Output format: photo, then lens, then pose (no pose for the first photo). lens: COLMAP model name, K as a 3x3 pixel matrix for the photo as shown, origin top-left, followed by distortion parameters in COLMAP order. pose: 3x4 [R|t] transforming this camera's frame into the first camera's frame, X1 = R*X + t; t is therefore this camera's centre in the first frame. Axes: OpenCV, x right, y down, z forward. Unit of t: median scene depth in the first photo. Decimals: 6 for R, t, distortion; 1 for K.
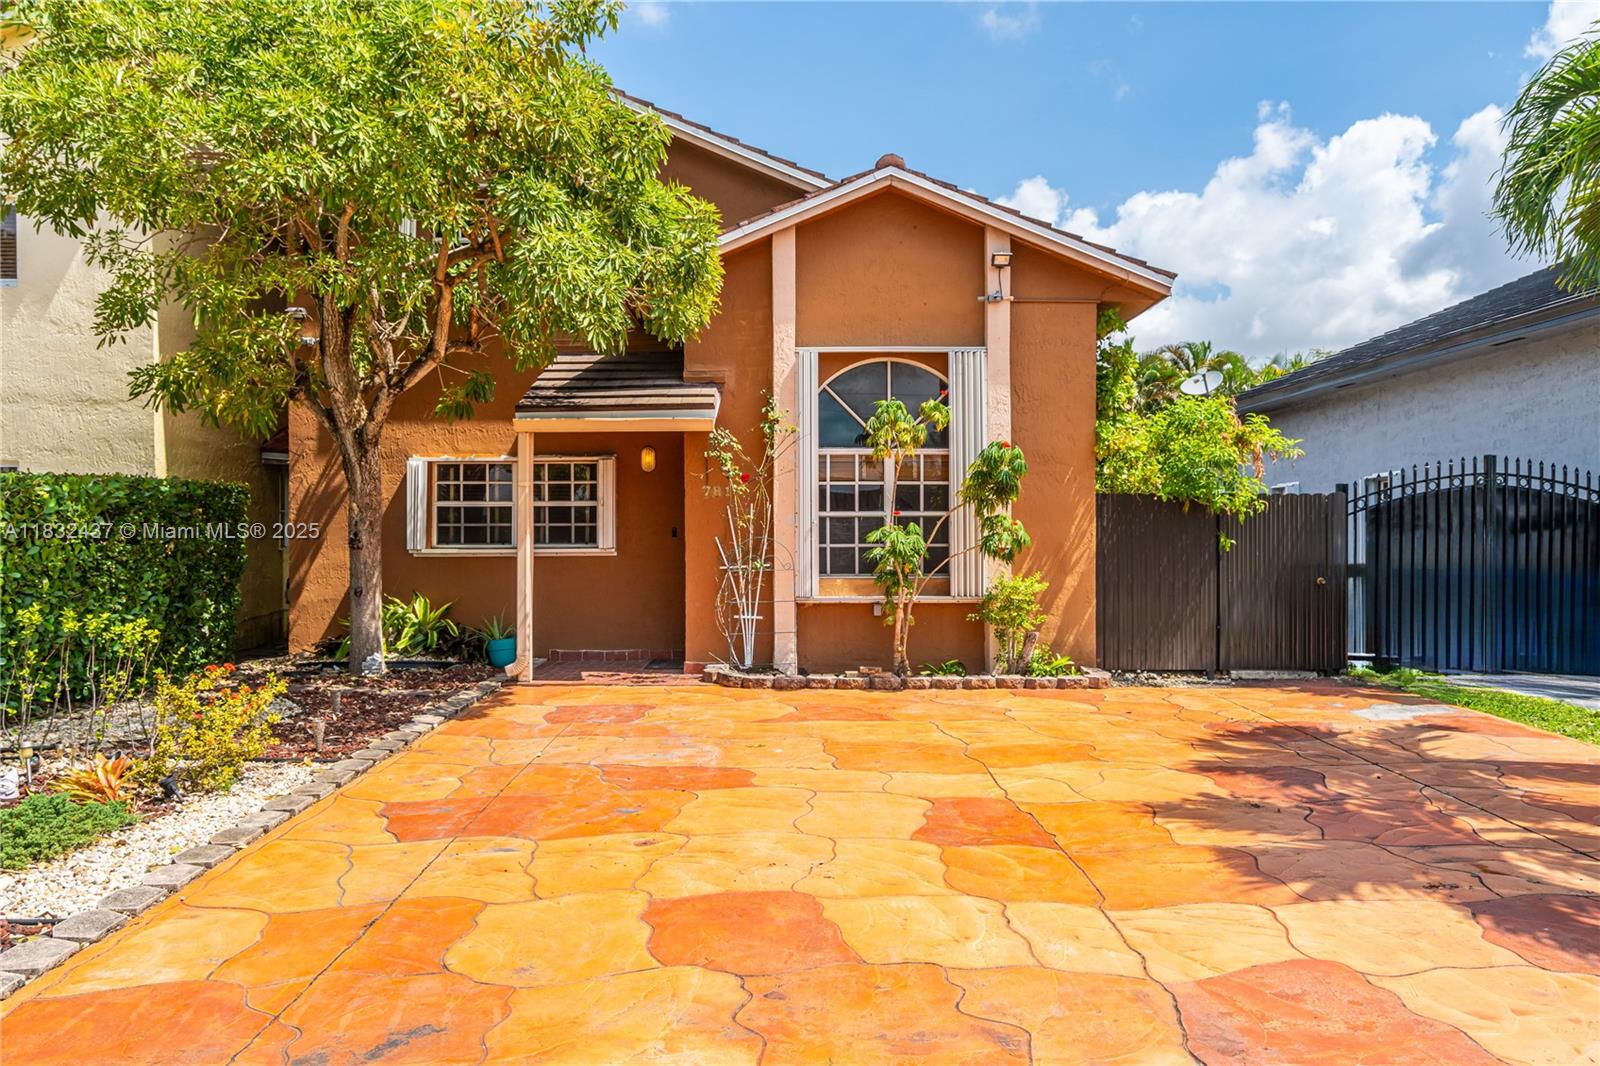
lens RADIAL K [[1108.6, 0, 800.5], [0, 1108.6, 547.3], [0, 0, 1]] dist [0.009466, 0.002191]
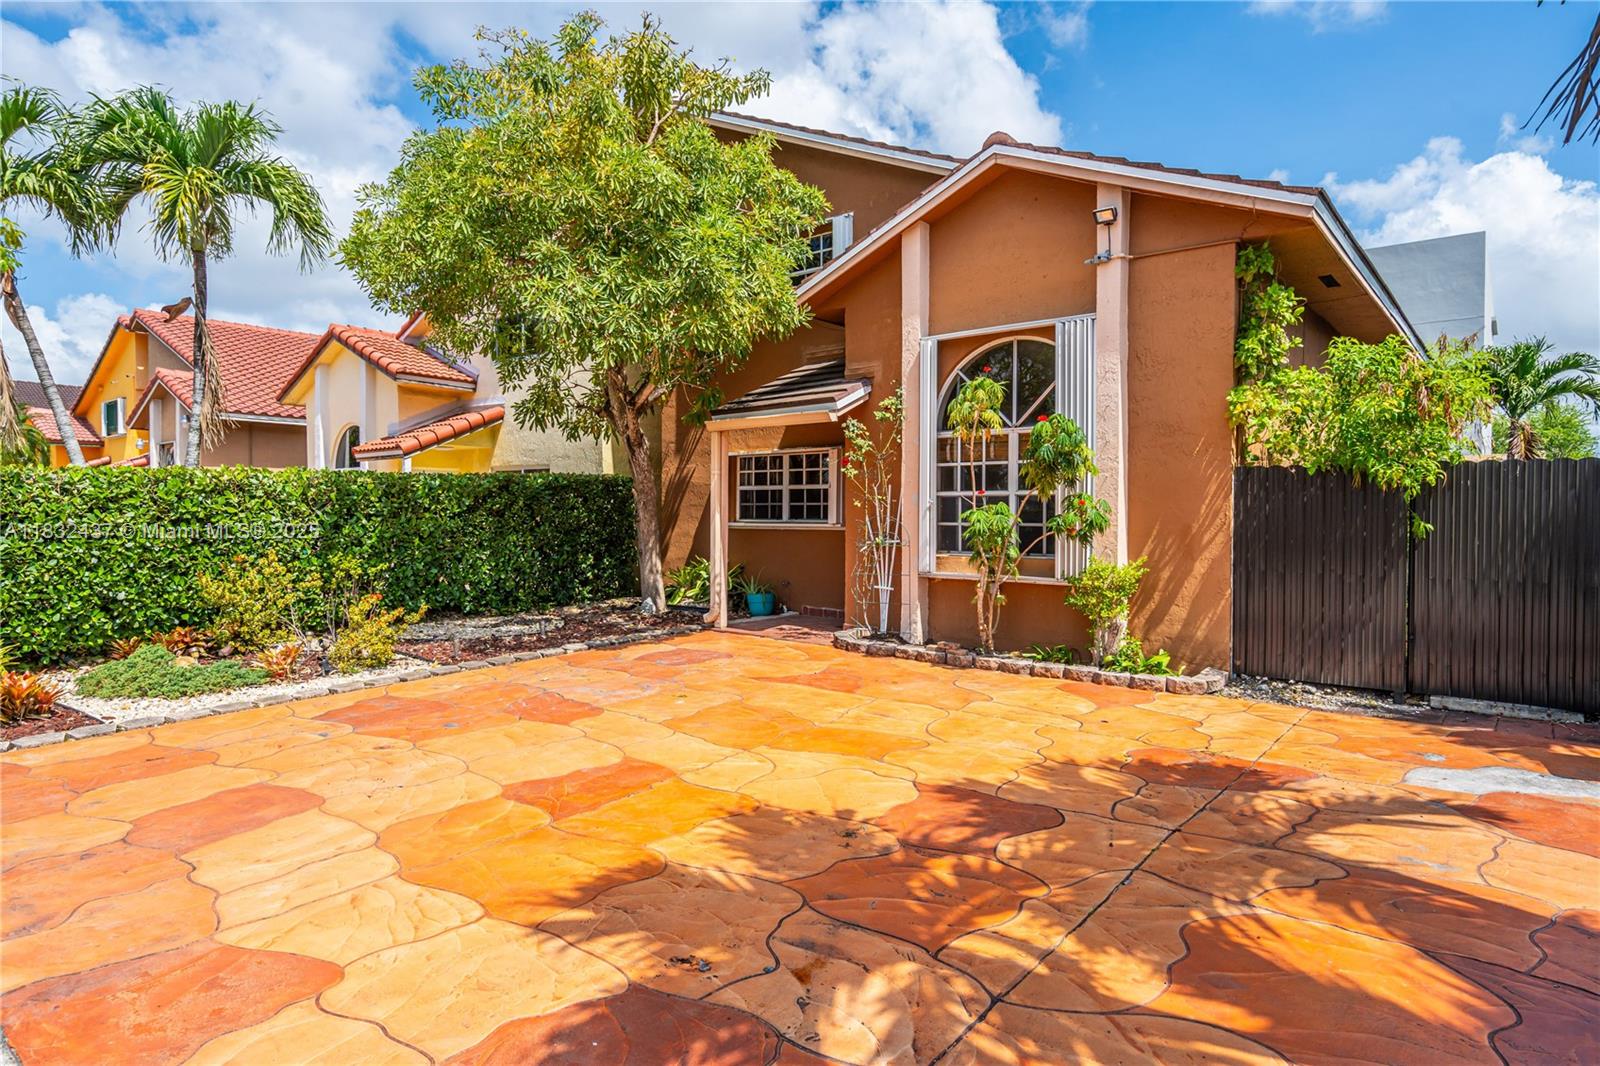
lens RADIAL K [[912.9, 0, 800.0], [0, 912.9, 533.0], [0, 0, 1]] dist [0.001969, -0.000764]
pose [[0.760830, 0.019510, -0.648658, 0.507706], [-0.010793, 0.999790, 0.017412, -0.006881], [0.648862, -0.006247, 0.760880, 0.270112]]
